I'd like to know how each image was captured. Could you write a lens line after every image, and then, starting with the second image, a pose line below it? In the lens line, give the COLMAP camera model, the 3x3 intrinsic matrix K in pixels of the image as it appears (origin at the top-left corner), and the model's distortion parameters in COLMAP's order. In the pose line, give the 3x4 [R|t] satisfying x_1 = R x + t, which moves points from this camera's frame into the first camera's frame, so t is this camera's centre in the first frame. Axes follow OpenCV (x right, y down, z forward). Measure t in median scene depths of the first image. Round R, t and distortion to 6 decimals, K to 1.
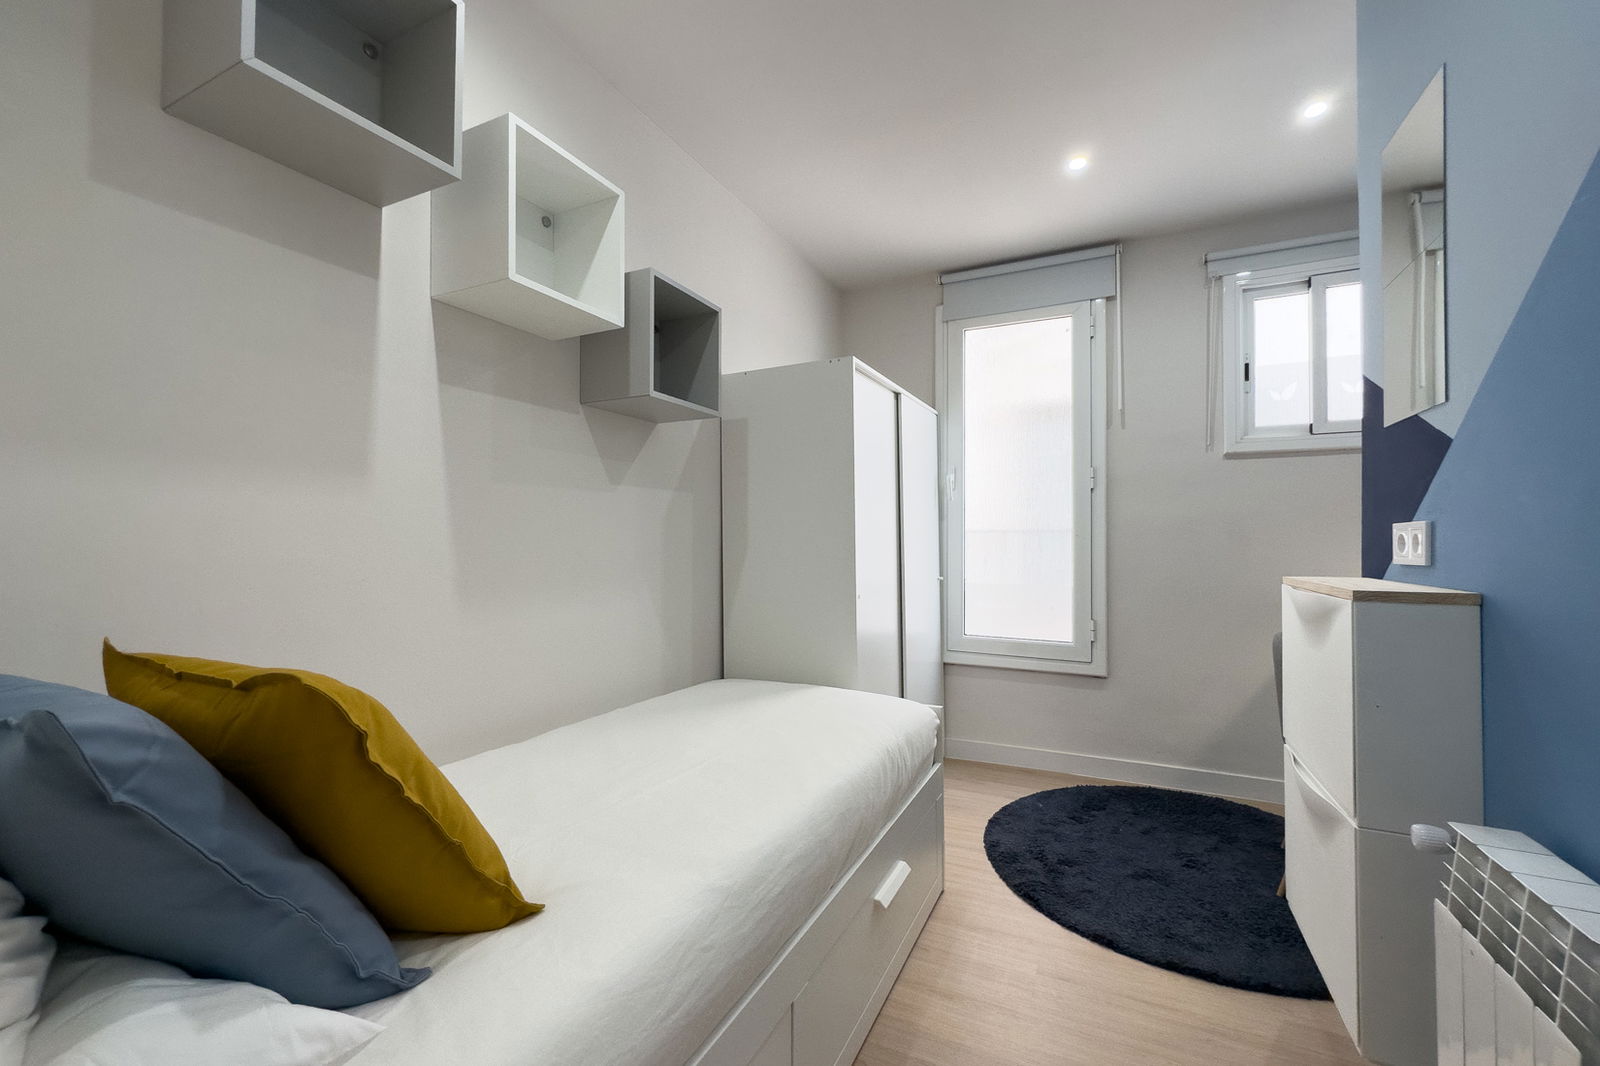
lens RADIAL K [[638.8, 0, 810.7], [0, 638.8, 534.5], [0, 0, 1]] dist [-0.000360, -0.000107]
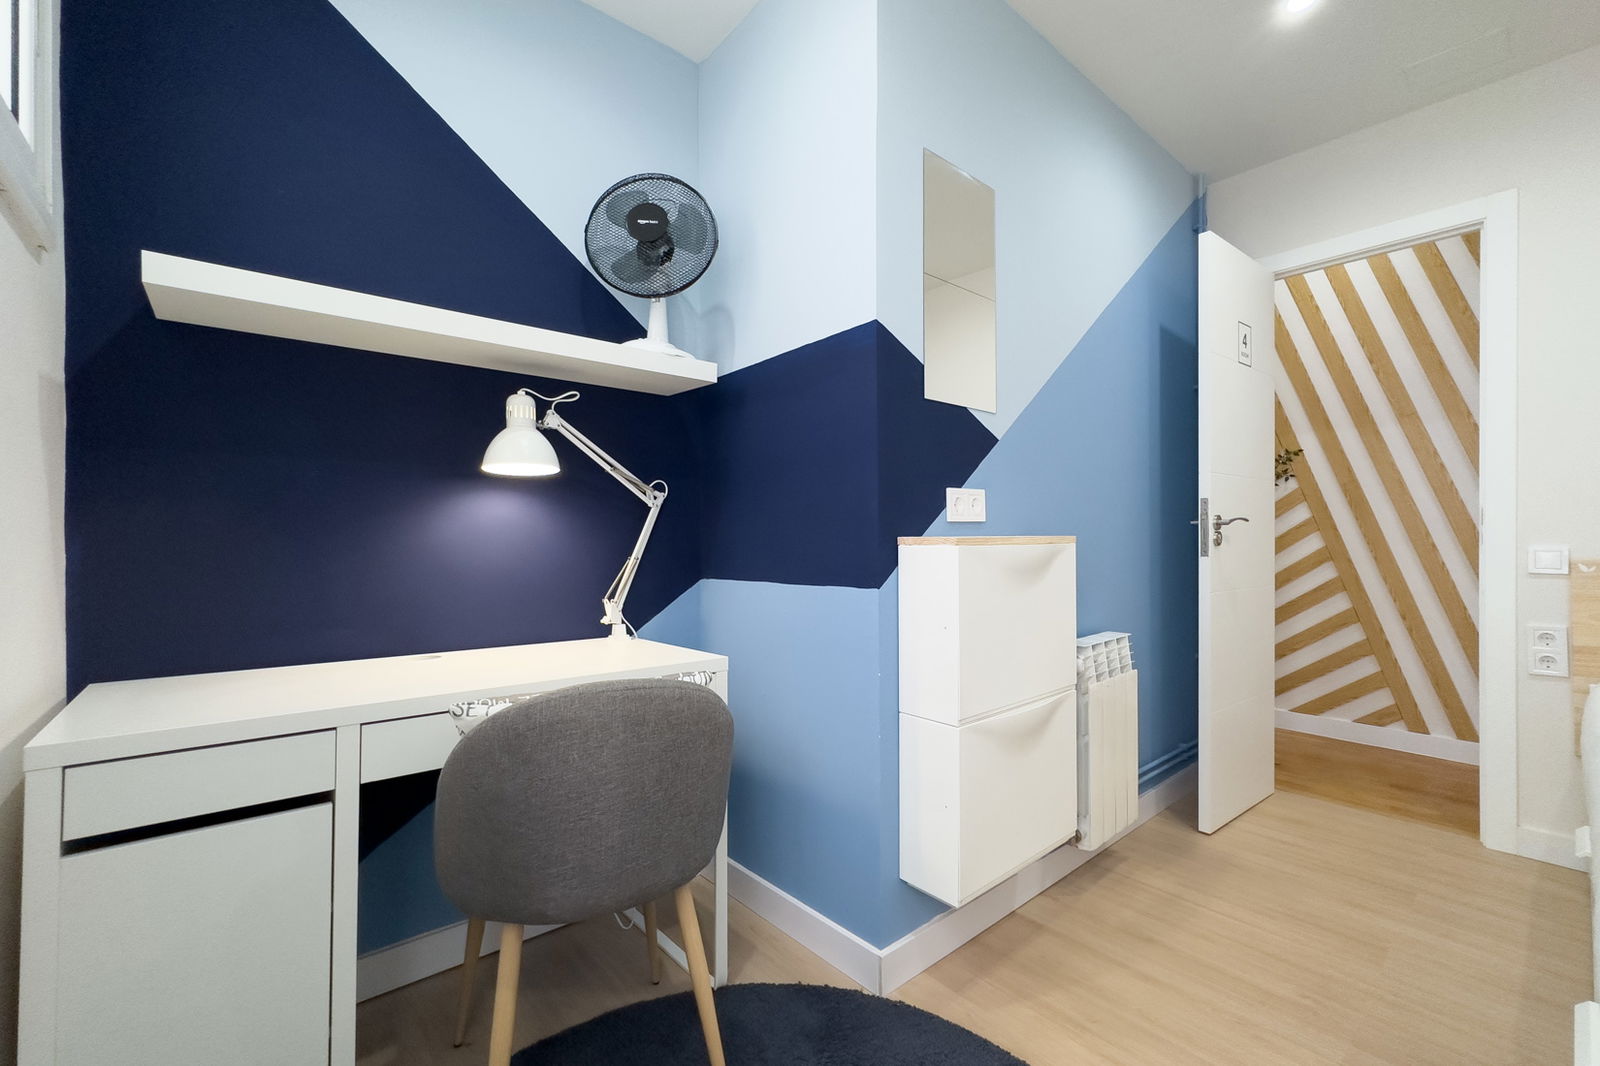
lens RADIAL K [[654.6, 0, 800.0], [0, 654.6, 533.0], [0, 0, 1]] dist [-0.001810, -0.000203]
pose [[-0.915517, 0.003198, 0.402266, 0.321486], [-0.002562, 0.999902, -0.013779, 0.041540], [-0.402270, -0.013646, -0.915419, 1.066535]]
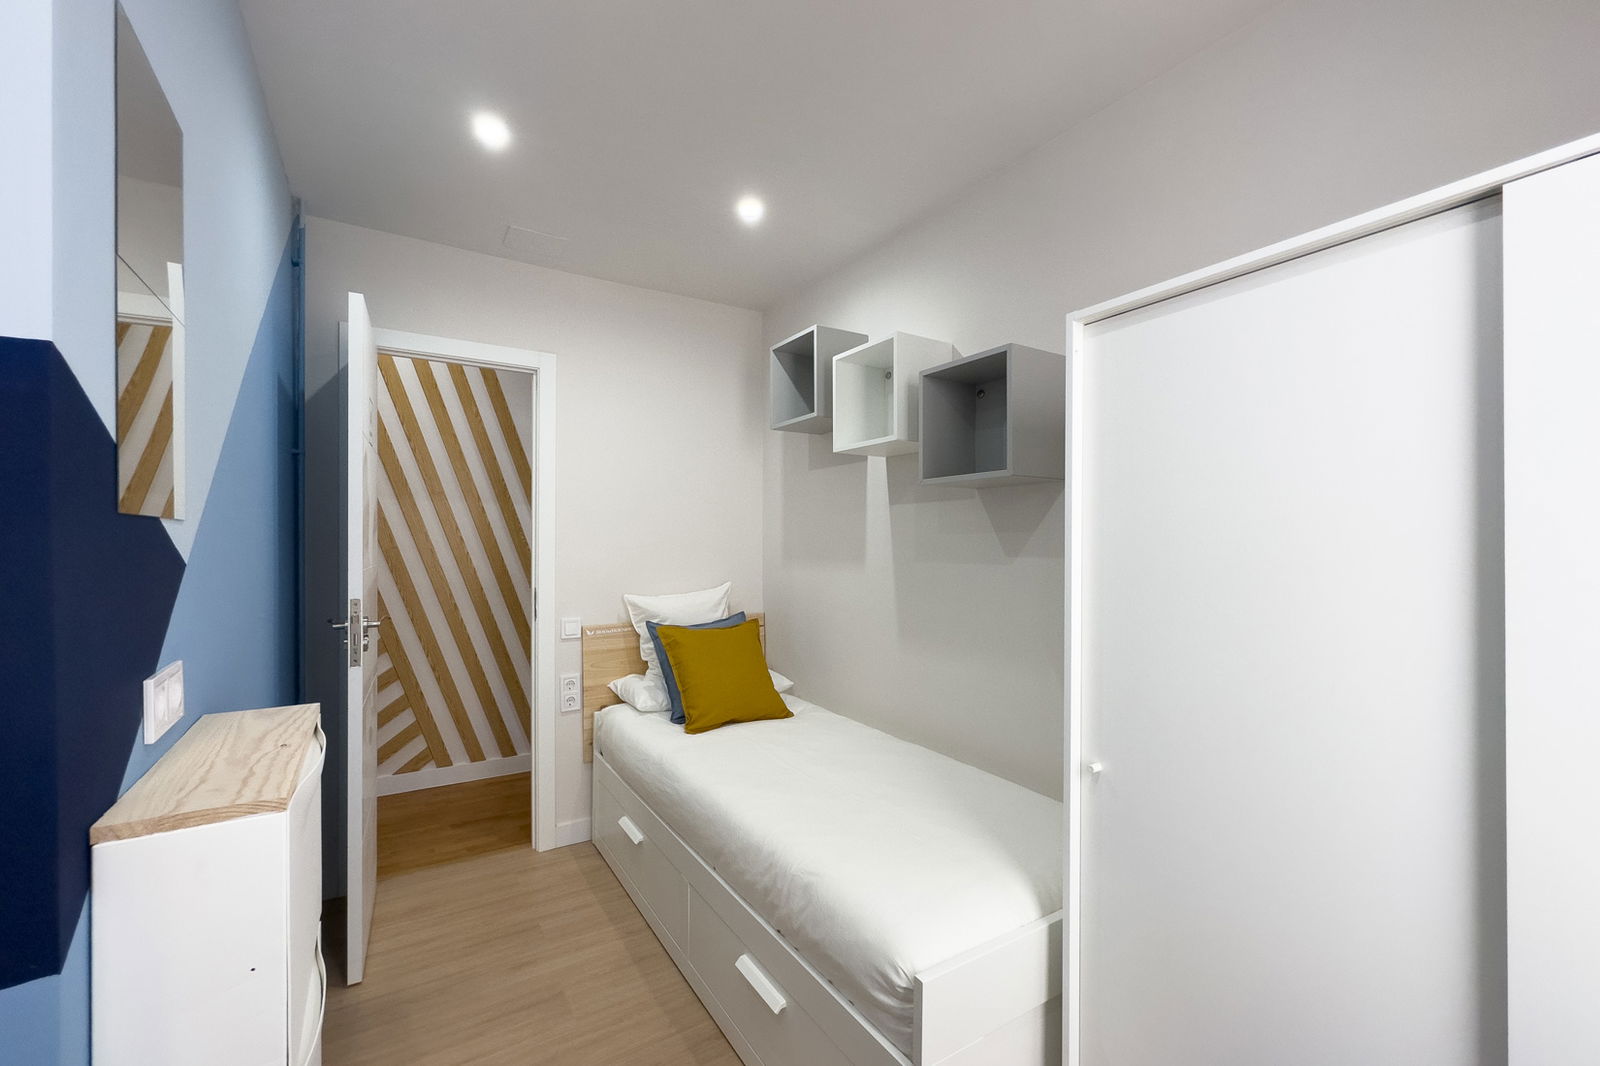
lens RADIAL K [[647.2, 0, 792.1], [0, 647.2, 548.8], [0, 0, 1]] dist [-0.002179, 0.000019]
pose [[-0.531429, 0.003725, -0.847095, 0.529787], [0.007086, 0.999975, -0.000048, -0.065999], [0.847074, -0.006028, -0.531442, 0.887266]]
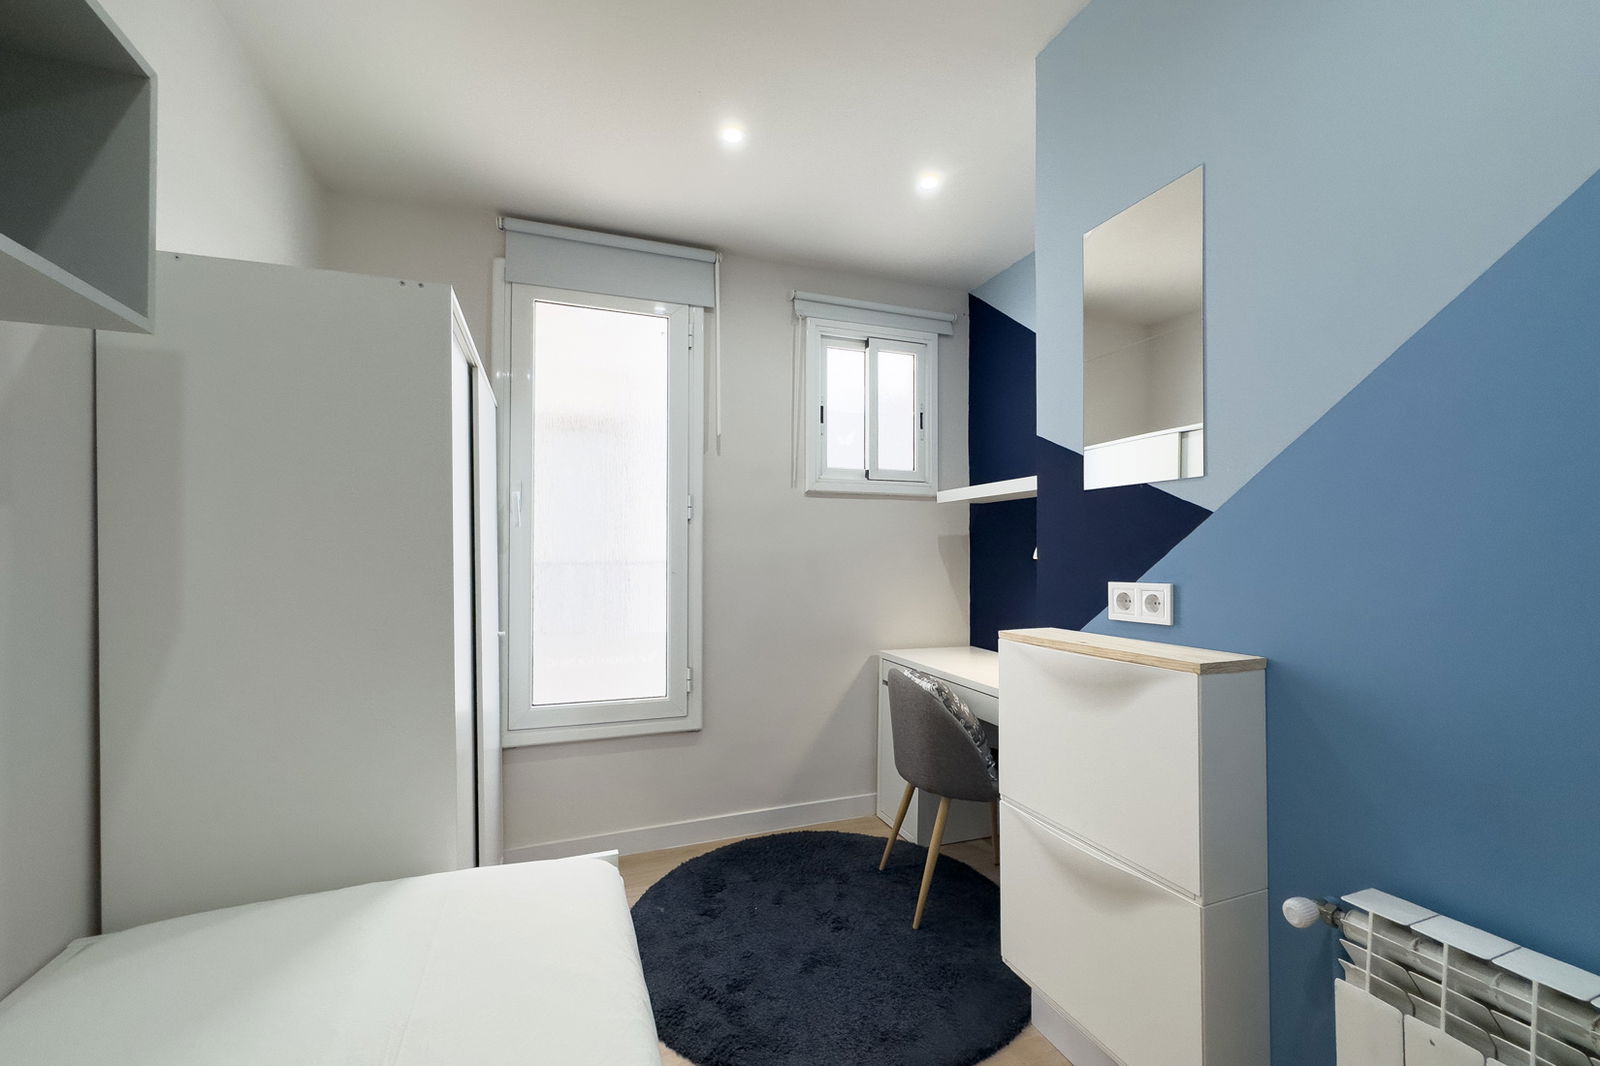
lens RADIAL K [[647.2, 0, 792.1], [0, 647.2, 548.8], [0, 0, 1]] dist [-0.002179, 0.000019]
pose [[0.694161, 0.003427, 0.719811, -0.113968], [-0.003243, 0.999993, -0.001634, -0.032520], [-0.719812, -0.001200, 0.694168, 0.300310]]
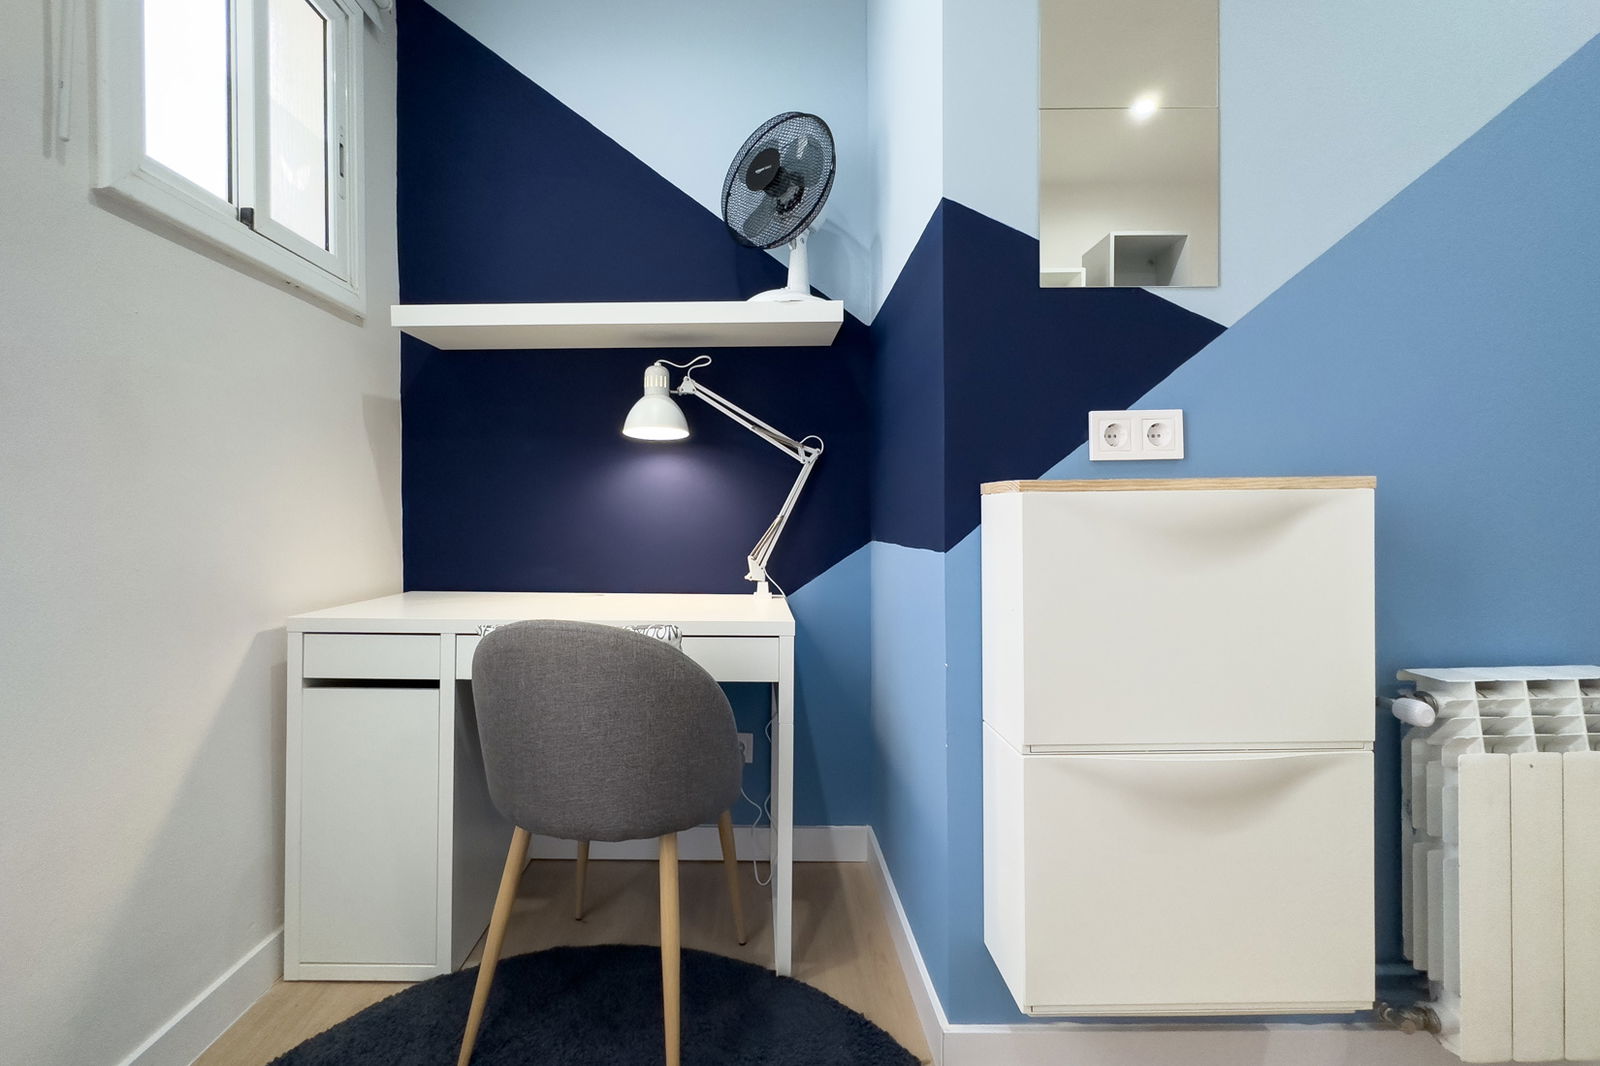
lens RADIAL K [[659.1, 0, 752.2], [0, 659.1, 516.0], [0, 0, 1]] dist [-0.001760, -0.000054]
pose [[-0.431425, -0.003942, 0.902140, 0.161426], [-0.002374, 0.999992, 0.003234, 0.055675], [-0.902146, -0.000746, -0.431431, 0.837089]]
